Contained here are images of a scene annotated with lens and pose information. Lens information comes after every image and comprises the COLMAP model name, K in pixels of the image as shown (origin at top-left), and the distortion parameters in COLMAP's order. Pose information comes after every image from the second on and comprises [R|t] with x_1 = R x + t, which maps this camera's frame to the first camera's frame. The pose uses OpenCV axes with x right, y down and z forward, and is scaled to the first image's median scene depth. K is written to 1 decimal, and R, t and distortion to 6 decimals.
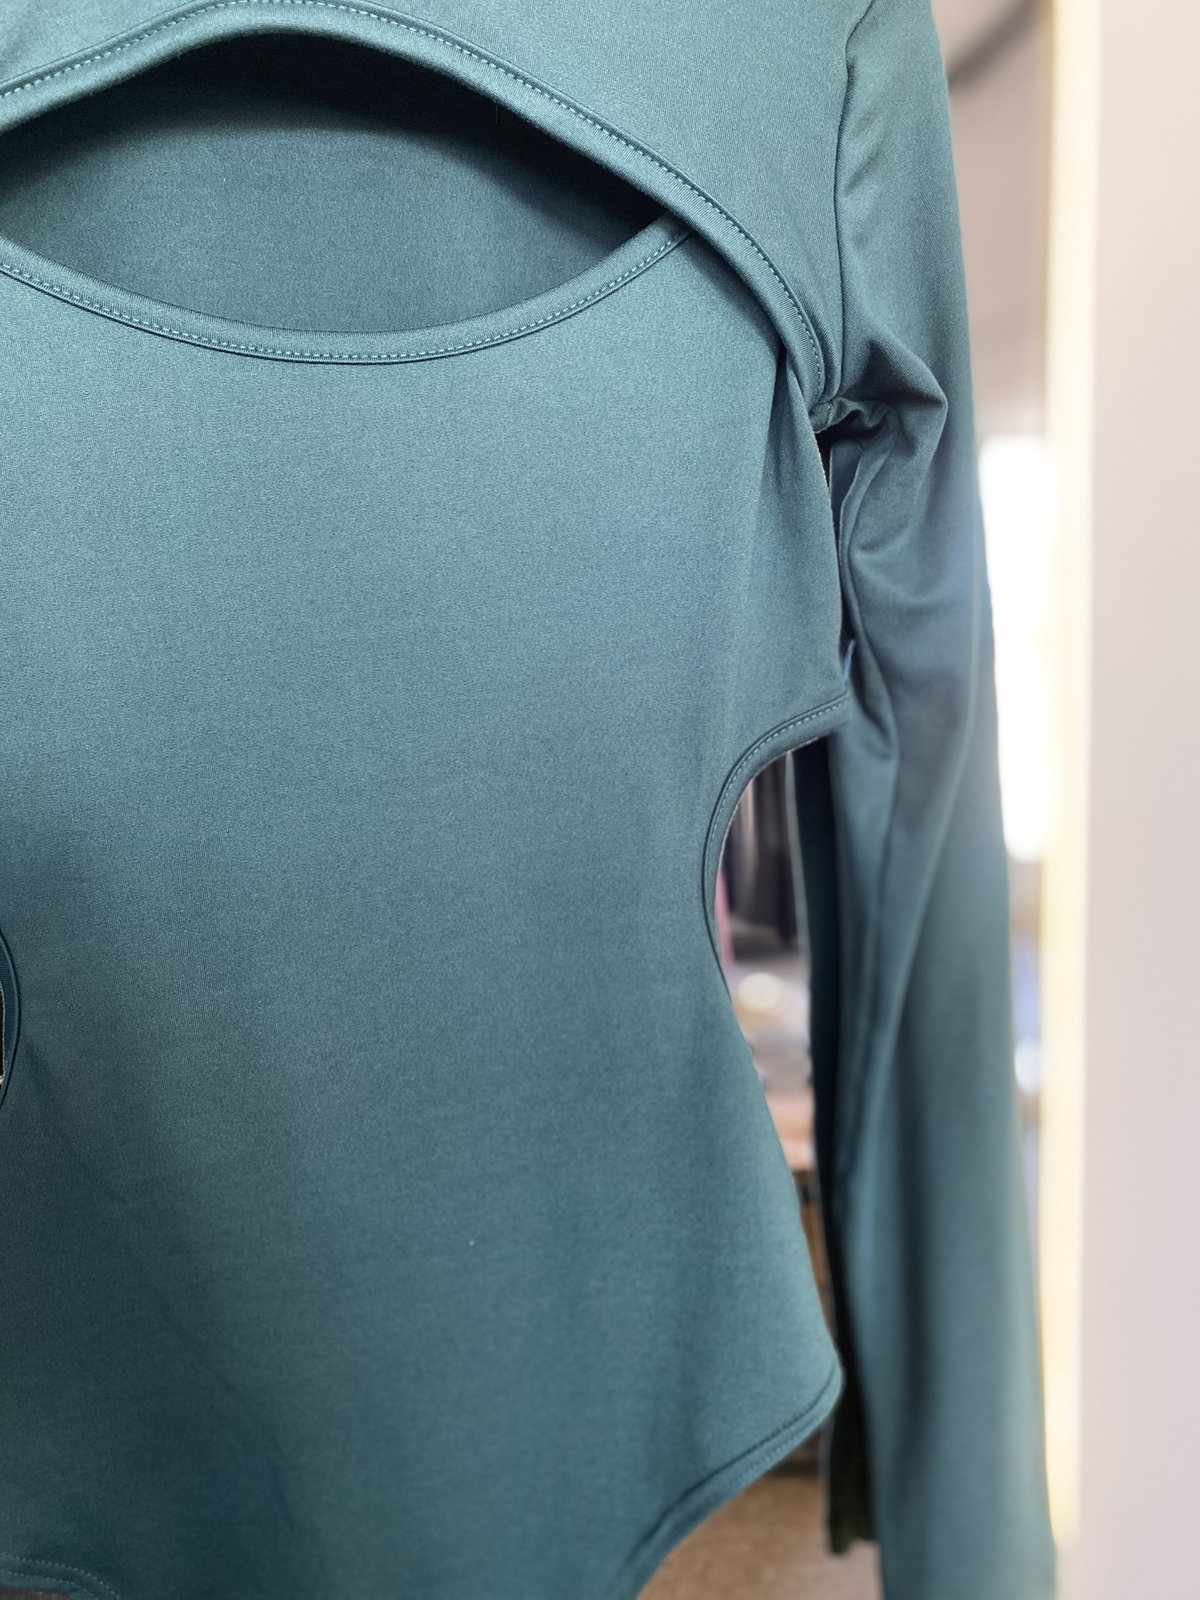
lens RADIAL K [[1336.5, 0, 600.0], [0, 1336.5, 800.0], [0, 0, 1]] dist [-0.012945, -0.010311]
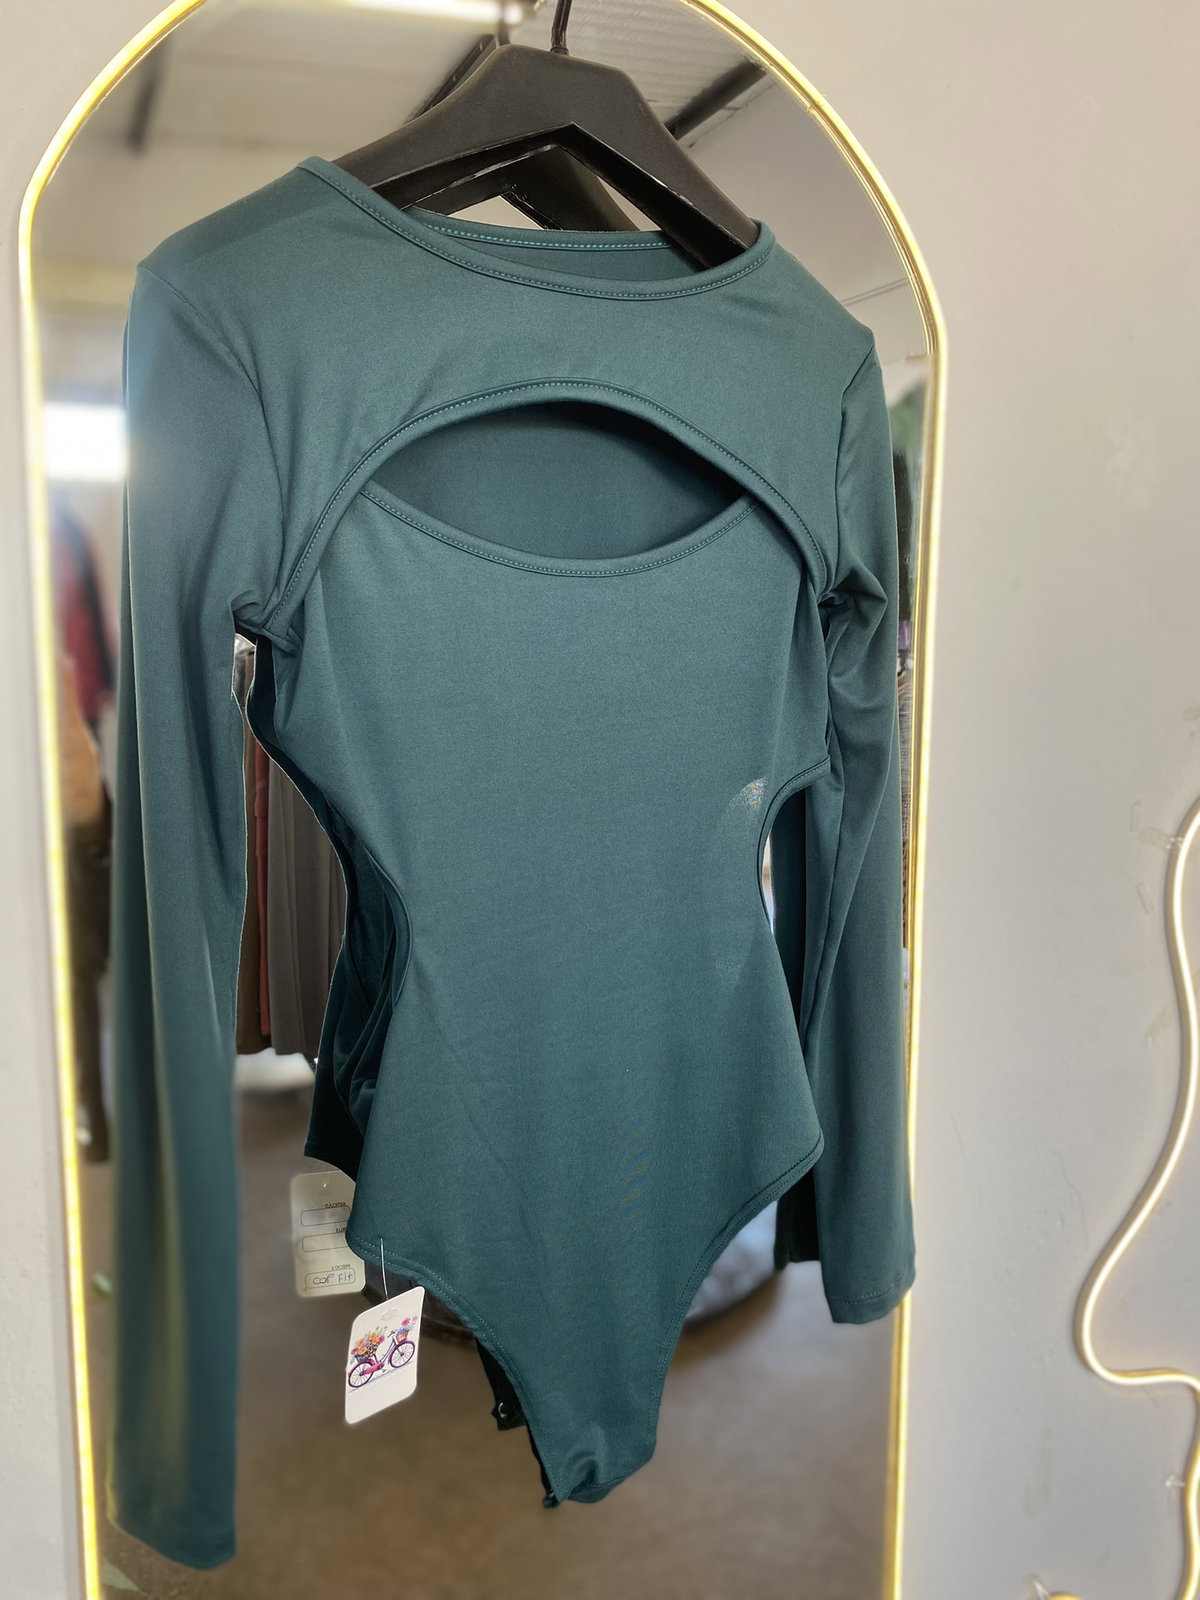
lens RADIAL K [[1245.2, 0, 600.0], [0, 1245.2, 800.0], [0, 0, 1]] dist [0.045034, -0.132580]
pose [[0.977154, -0.002394, 0.212518, -0.492751], [-0.003801, 0.999580, 0.028739, -0.072386], [-0.212497, -0.028891, 0.976734, -0.599767]]
